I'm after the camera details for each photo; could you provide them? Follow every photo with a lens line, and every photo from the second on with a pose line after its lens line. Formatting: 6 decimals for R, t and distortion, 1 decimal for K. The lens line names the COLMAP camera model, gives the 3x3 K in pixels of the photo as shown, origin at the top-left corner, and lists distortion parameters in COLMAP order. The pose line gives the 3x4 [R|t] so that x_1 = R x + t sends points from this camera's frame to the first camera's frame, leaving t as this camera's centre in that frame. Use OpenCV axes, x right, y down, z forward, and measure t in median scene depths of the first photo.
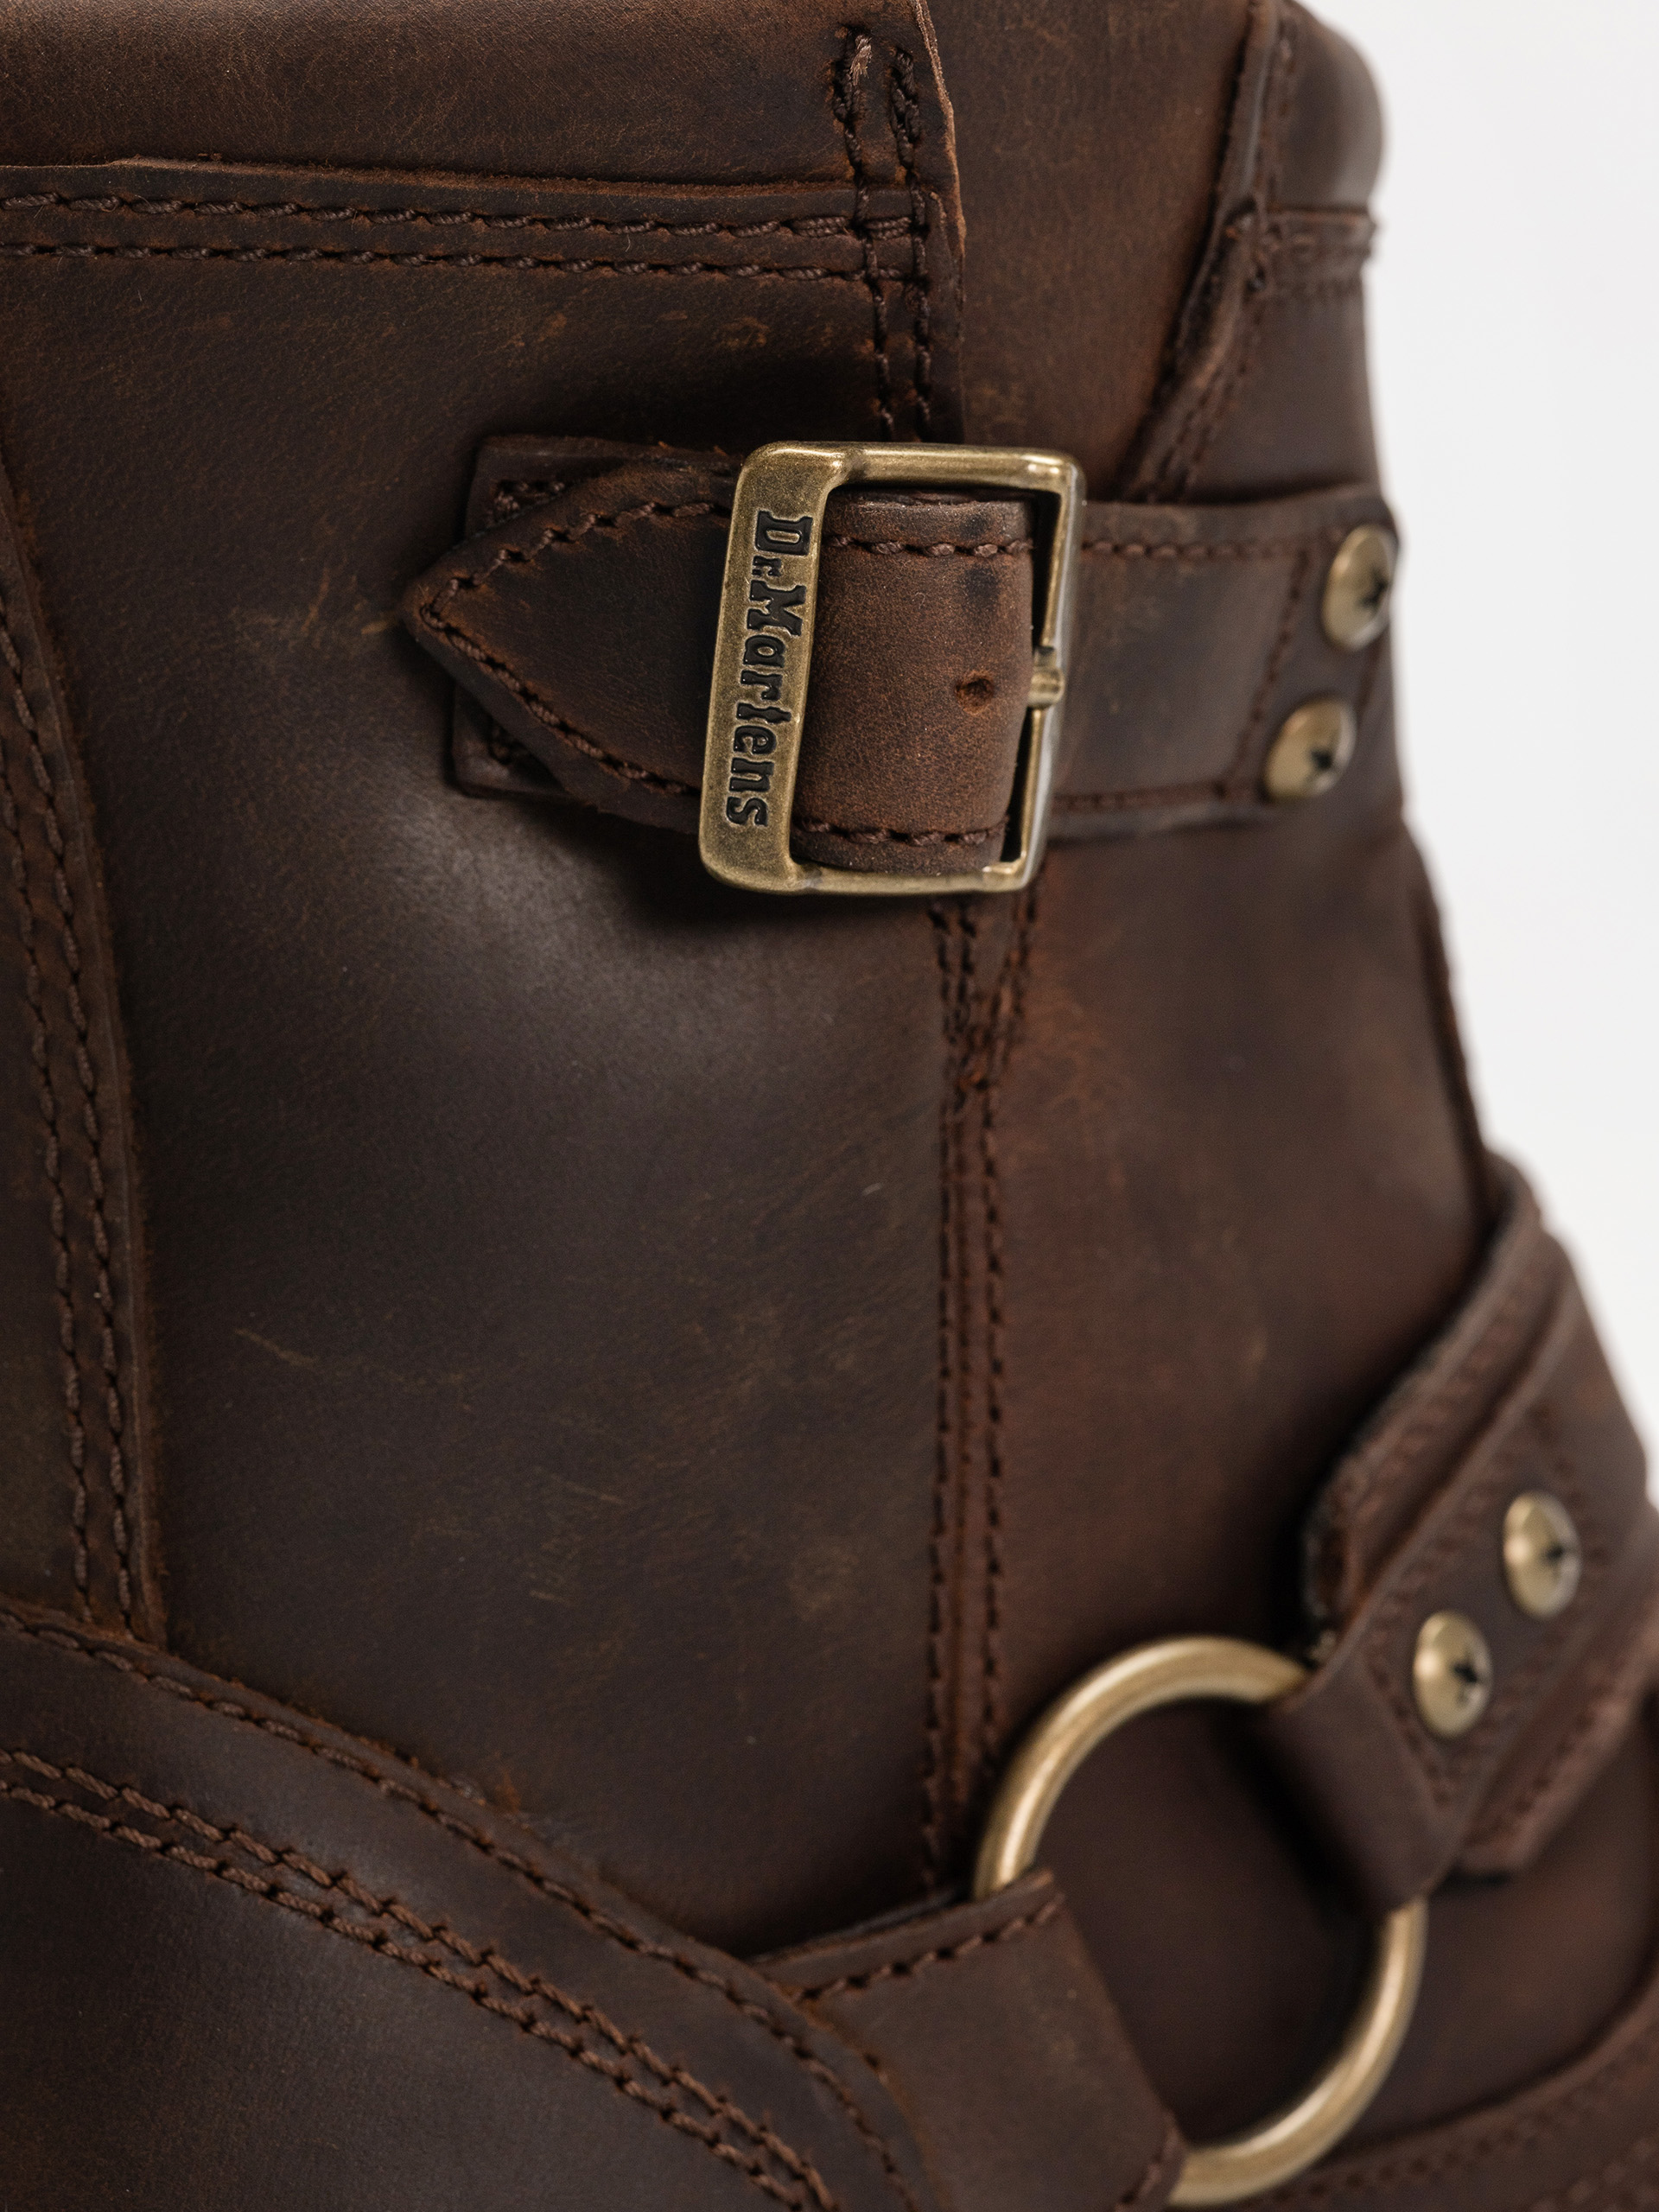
lens RADIAL K [[7370.3, 0, 829.5], [0, 7370.3, 1106.0], [0, 0, 1]] dist [0.115141, 0.198507]
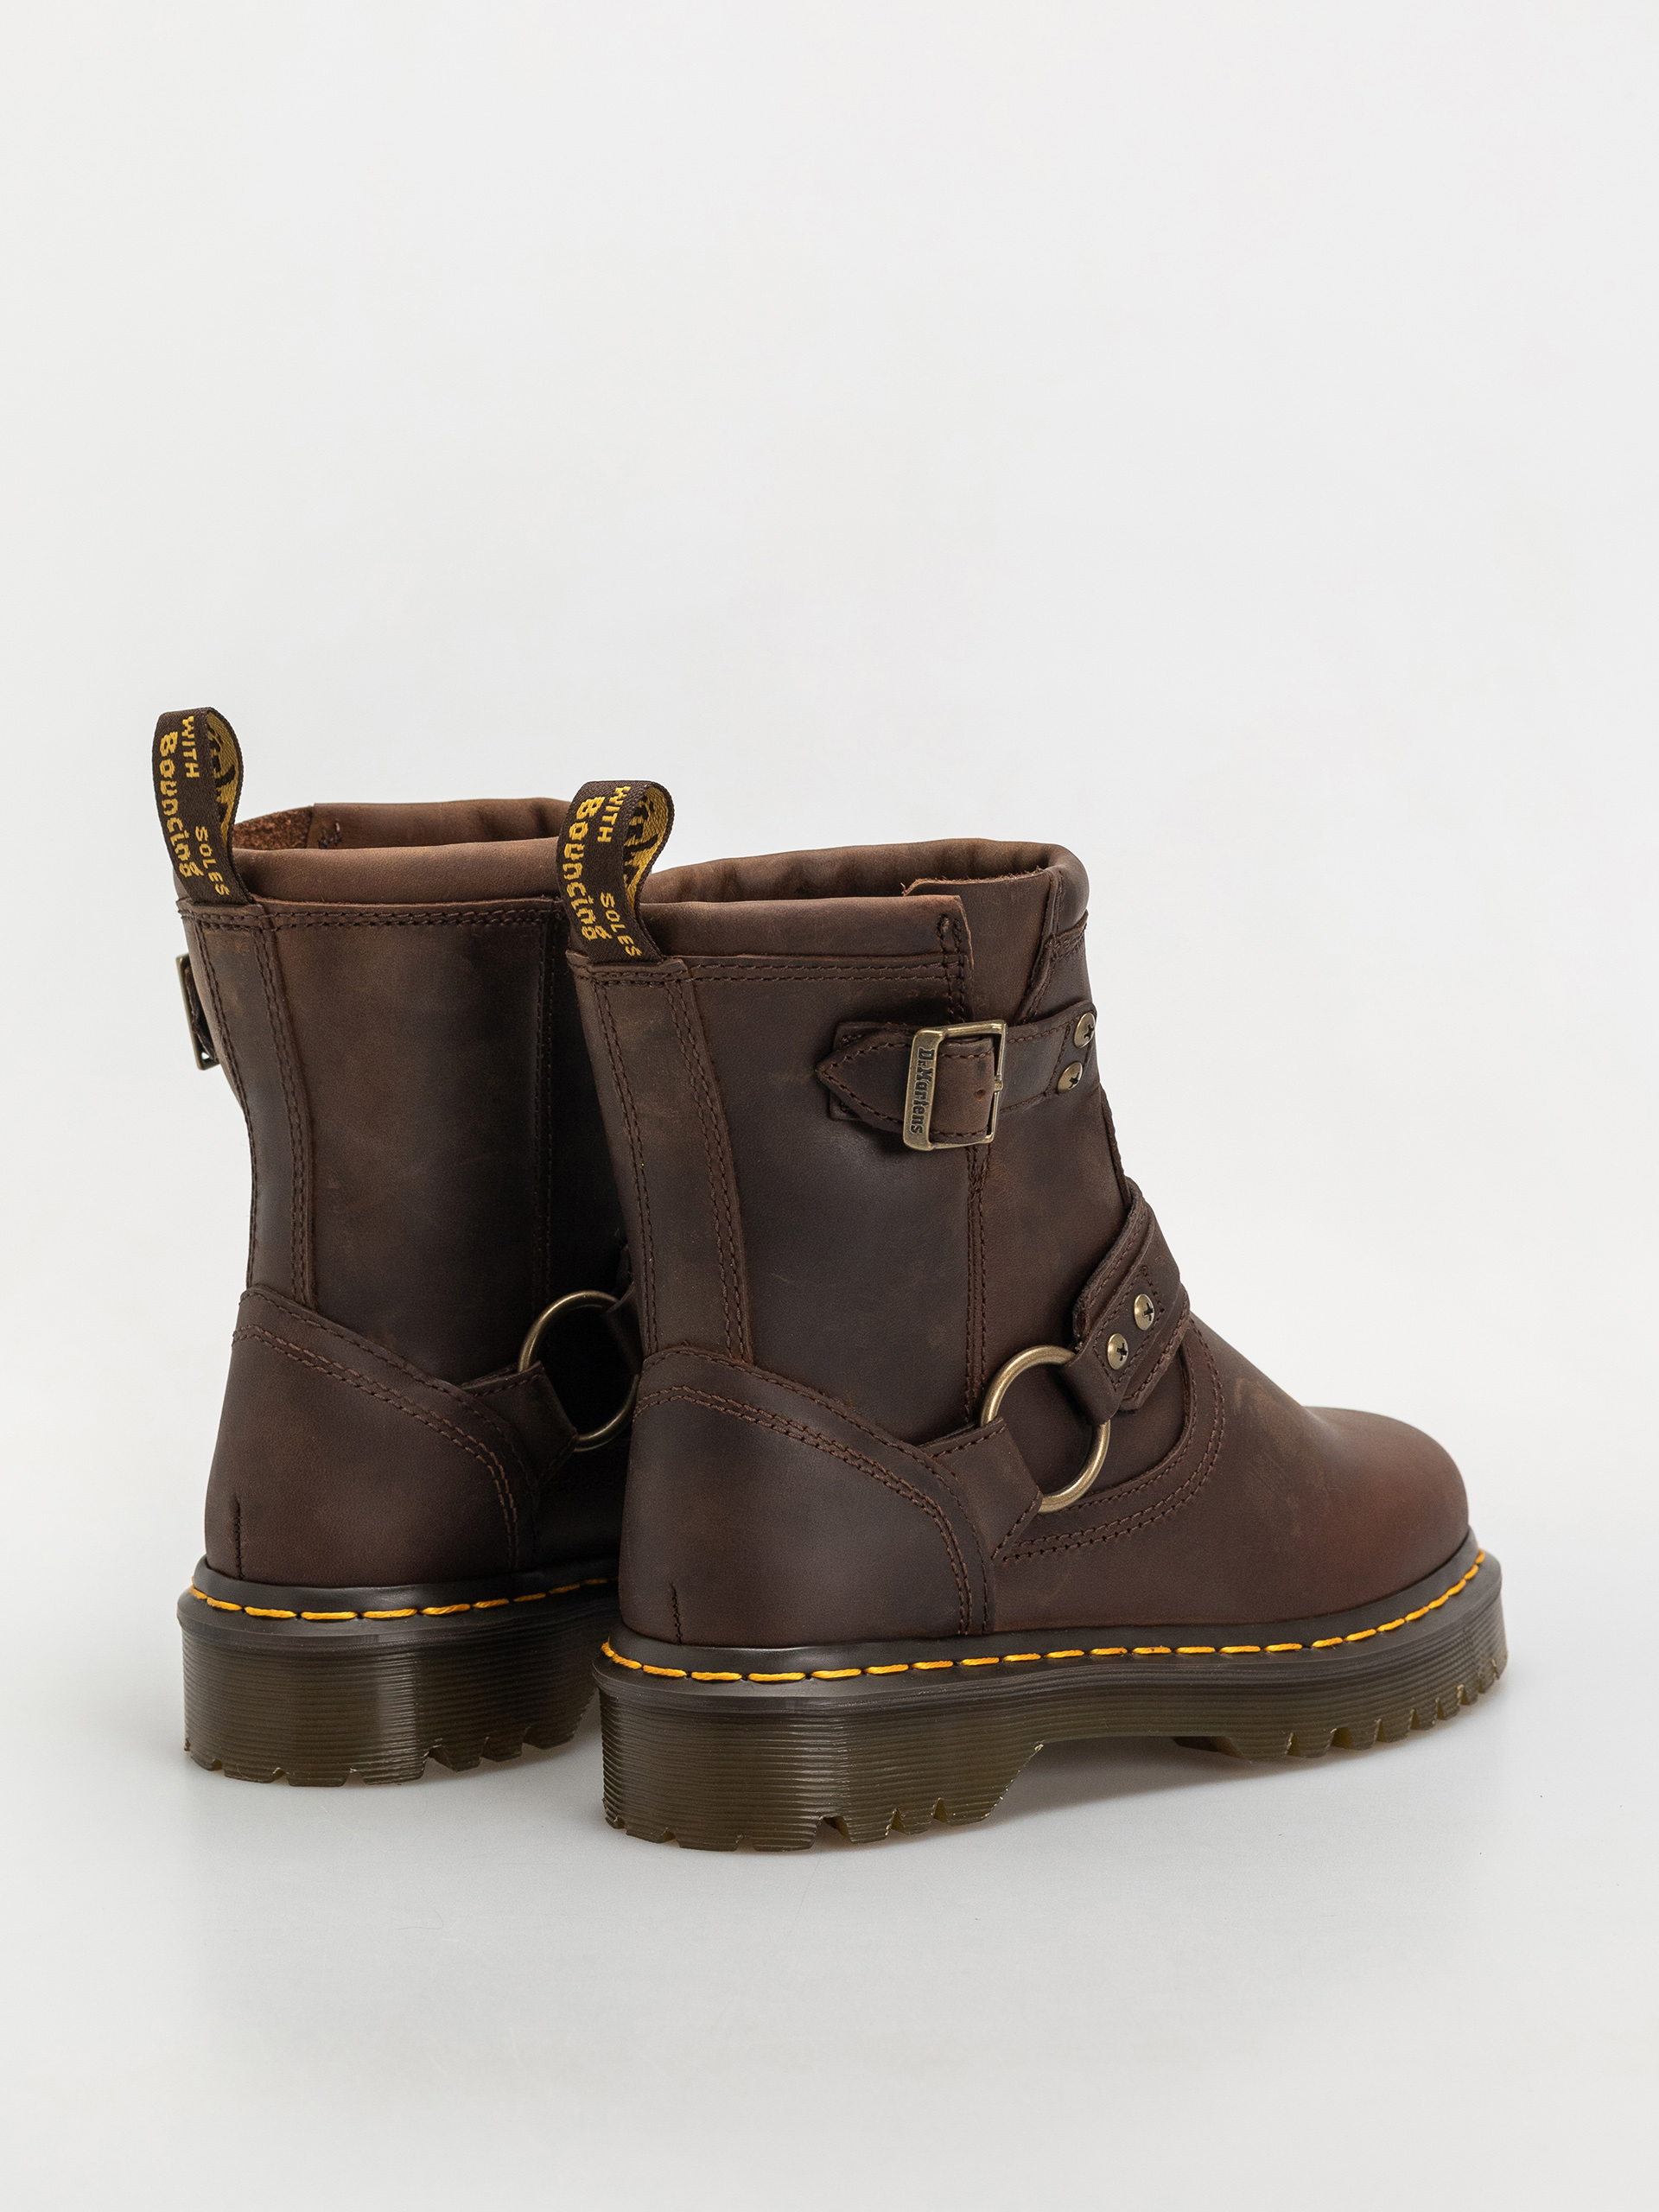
lens RADIAL K [[7370.3, 0, 829.5], [0, 7370.3, 1106.0], [0, 0, 1]] dist [0.115141, 0.198507]
pose [[0.998549, -0.026997, 0.046602, -0.209687], [0.022422, 0.995125, 0.096041, -0.377592], [-0.048967, -0.094857, 0.994286, -2.430479]]
